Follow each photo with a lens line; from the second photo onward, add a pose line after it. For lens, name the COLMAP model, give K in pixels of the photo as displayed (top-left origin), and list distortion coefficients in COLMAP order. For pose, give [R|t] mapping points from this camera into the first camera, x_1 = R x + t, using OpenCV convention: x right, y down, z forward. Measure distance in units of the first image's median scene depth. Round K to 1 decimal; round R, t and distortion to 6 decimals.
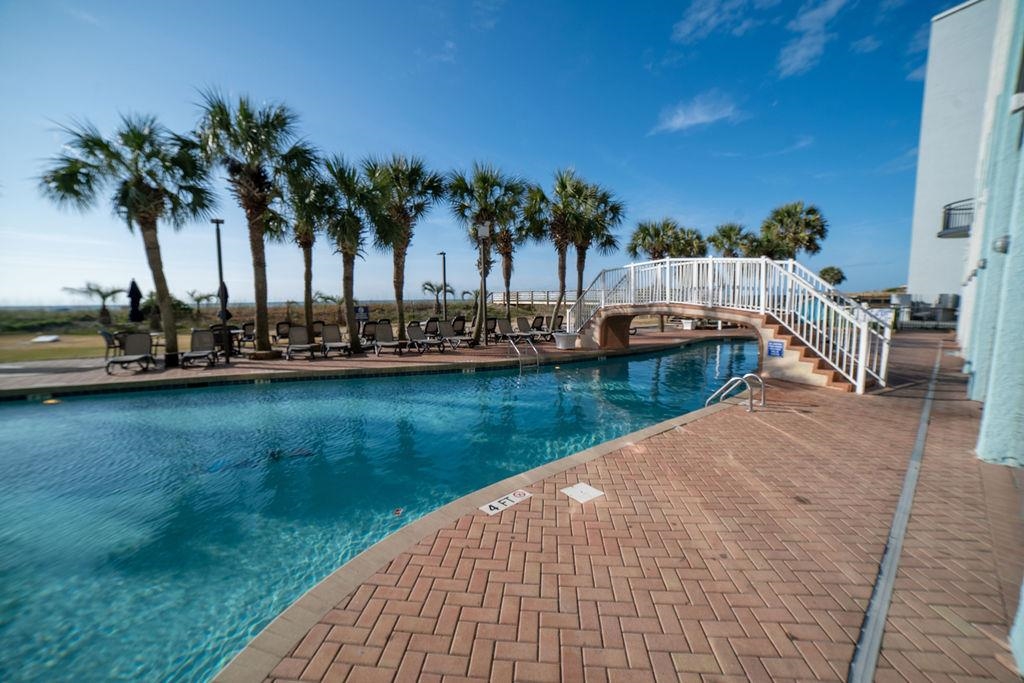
lens RADIAL K [[407.8, 0, 513.8], [0, 407.8, 338.4], [0, 0, 1]] dist [-0.103814, 0.035714]
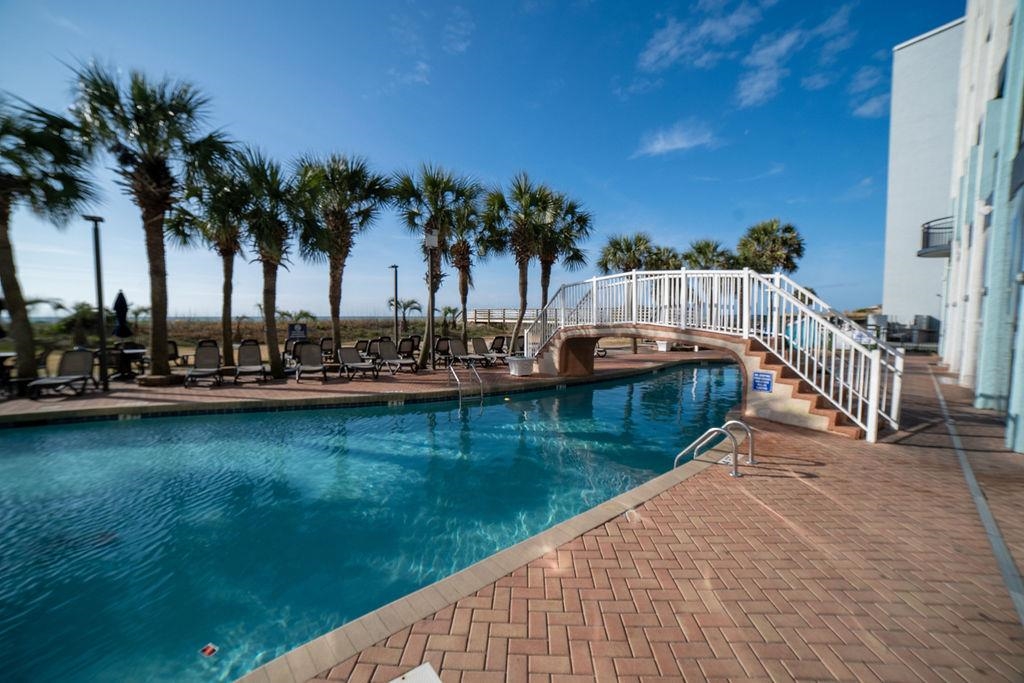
lens RADIAL K [[407.8, 0, 513.8], [0, 407.8, 338.4], [0, 0, 1]] dist [-0.103814, 0.035714]
pose [[0.998852, 0.008279, 0.047179, 0.072044], [-0.006221, 0.999030, -0.043595, -0.014569], [-0.047494, 0.043251, 0.997935, 0.130773]]
